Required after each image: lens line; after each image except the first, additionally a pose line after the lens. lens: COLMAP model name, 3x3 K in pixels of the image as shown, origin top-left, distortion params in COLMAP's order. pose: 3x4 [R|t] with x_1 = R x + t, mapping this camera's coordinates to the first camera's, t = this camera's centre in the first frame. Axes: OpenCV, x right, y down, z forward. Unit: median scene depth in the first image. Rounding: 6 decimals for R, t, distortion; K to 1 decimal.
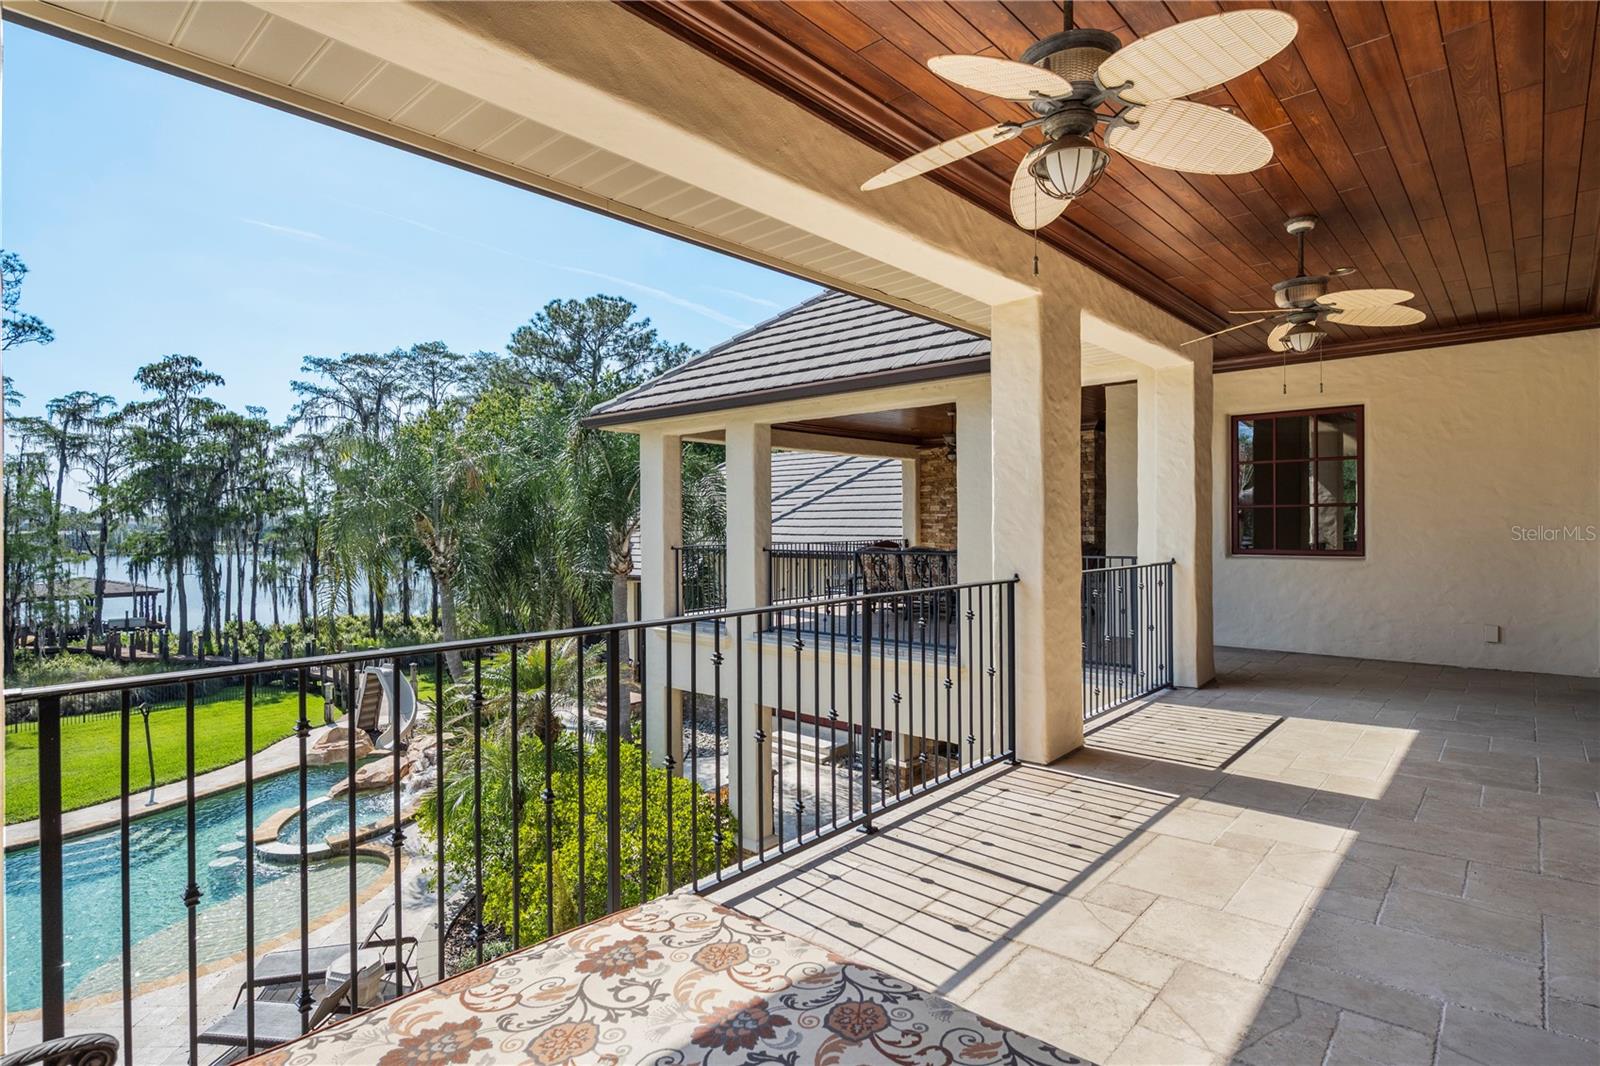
lens RADIAL K [[809.3, 0, 792.4], [0, 809.3, 531.7], [0, 0, 1]] dist [0.000760, -0.000446]
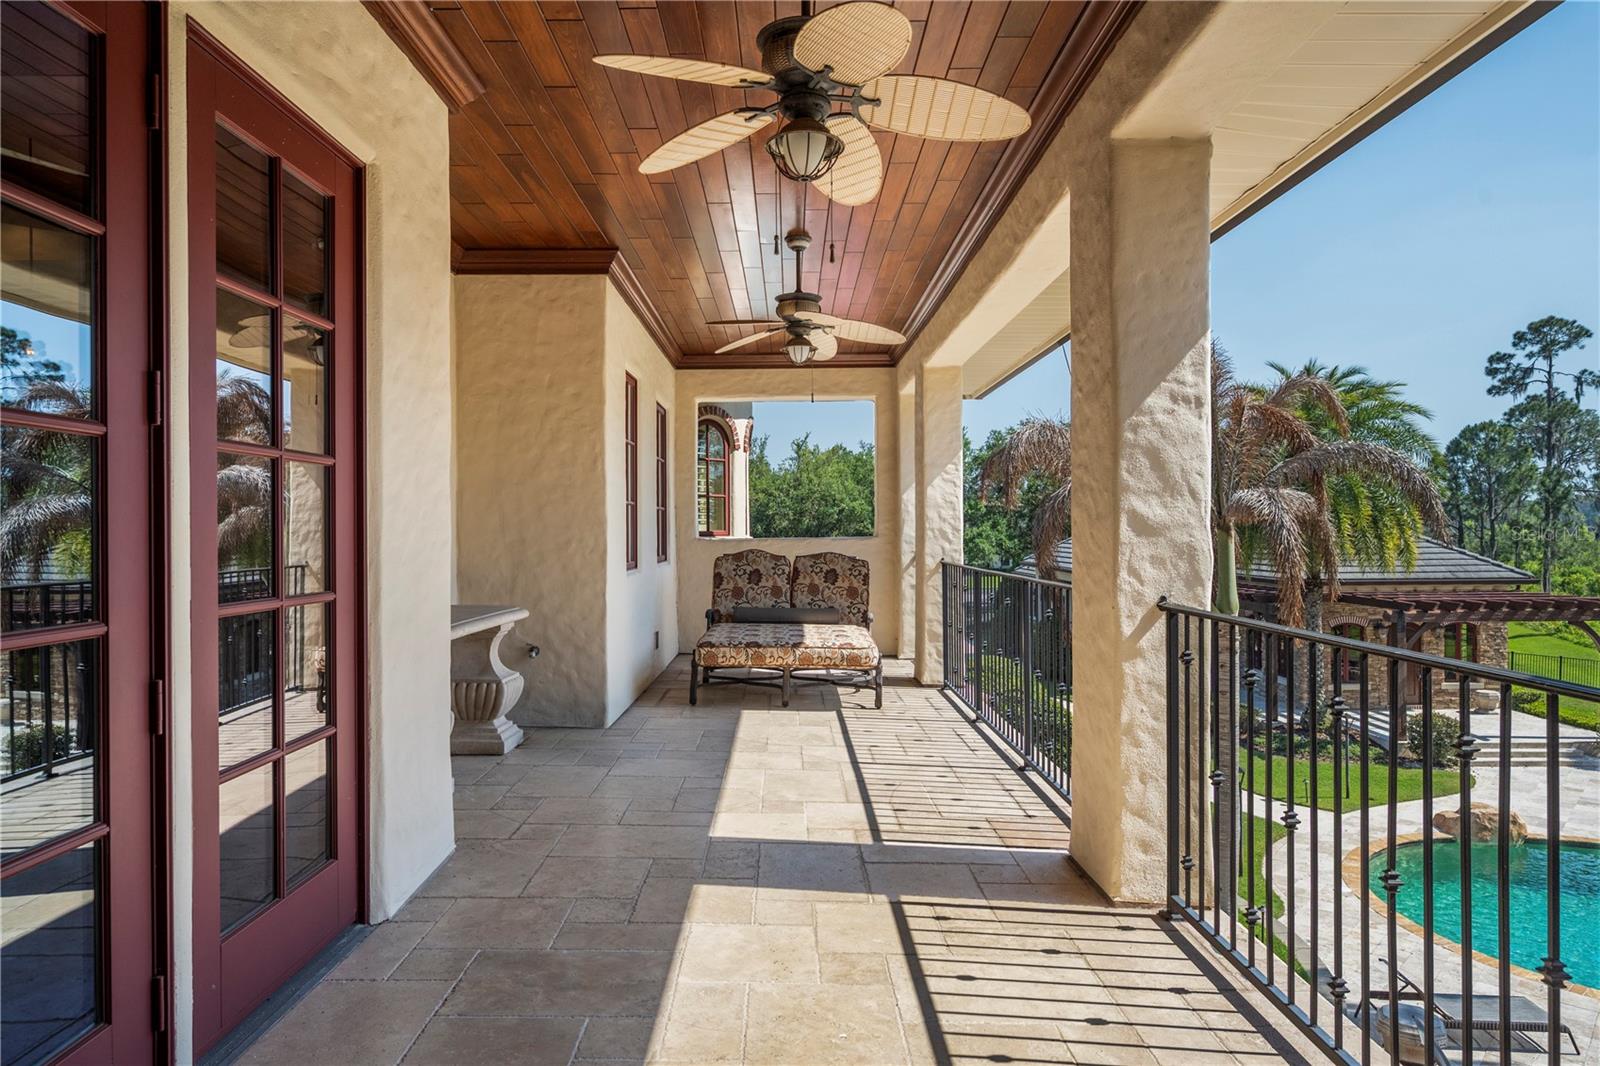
lens RADIAL K [[963.8, 0, 800.0], [0, 963.8, 533.0], [0, 0, 1]] dist [-0.003833, -0.000471]
pose [[-0.725388, 0.012975, -0.688218, 1.215674], [0.004399, 0.999889, 0.014214, -0.010200], [0.688326, 0.007283, -0.725365, 1.650534]]
